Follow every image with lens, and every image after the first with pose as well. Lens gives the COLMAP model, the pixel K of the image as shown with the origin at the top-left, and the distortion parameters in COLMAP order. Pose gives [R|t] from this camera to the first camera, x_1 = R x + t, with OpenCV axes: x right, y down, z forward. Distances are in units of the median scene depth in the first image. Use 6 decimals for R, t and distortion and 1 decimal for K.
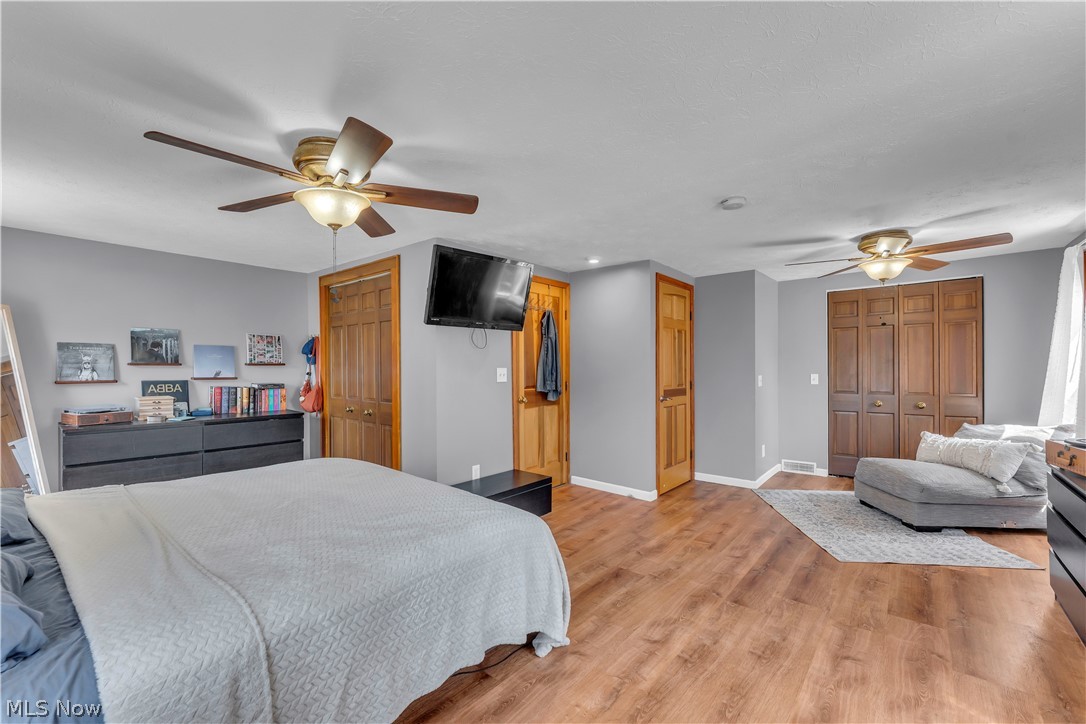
lens RADIAL K [[441.4, 0, 534.0], [0, 441.4, 368.1], [0, 0, 1]] dist [-0.000492, -0.000162]
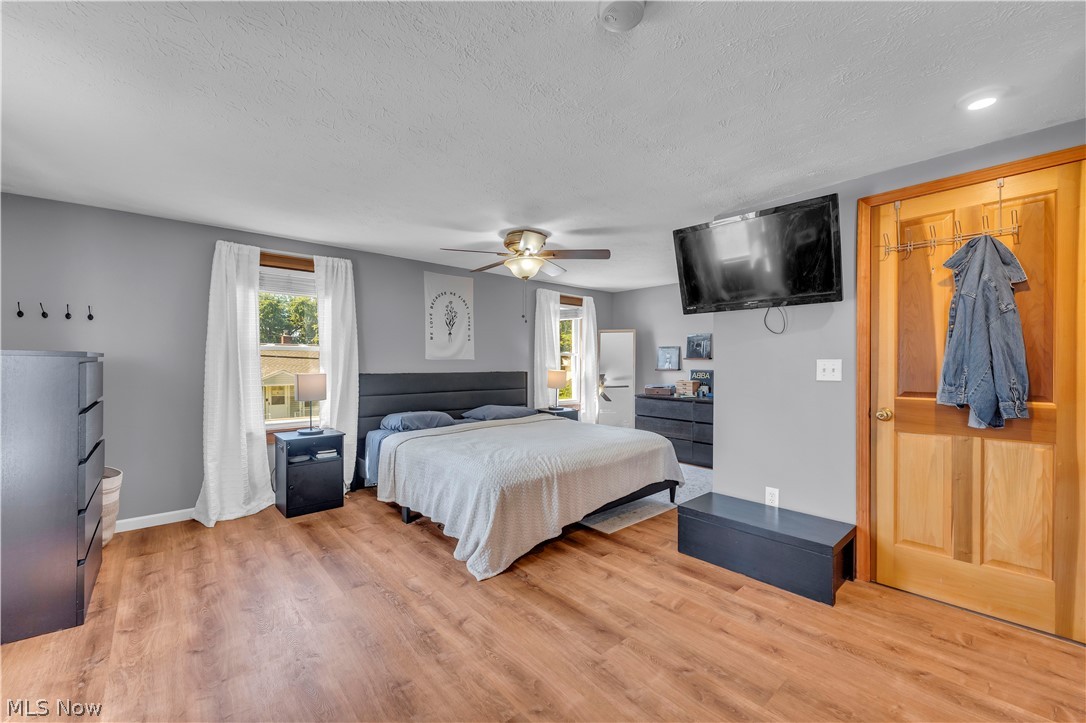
lens RADIAL K [[441.4, 0, 534.0], [0, 441.4, 367.6], [0, 0, 1]] dist [-0.000492, -0.000162]
pose [[-0.148592, 0.010230, -0.988846, 0.622013], [0.000775, 0.999947, 0.010229, 0.005300], [0.988898, 0.000754, -0.148592, 0.650435]]
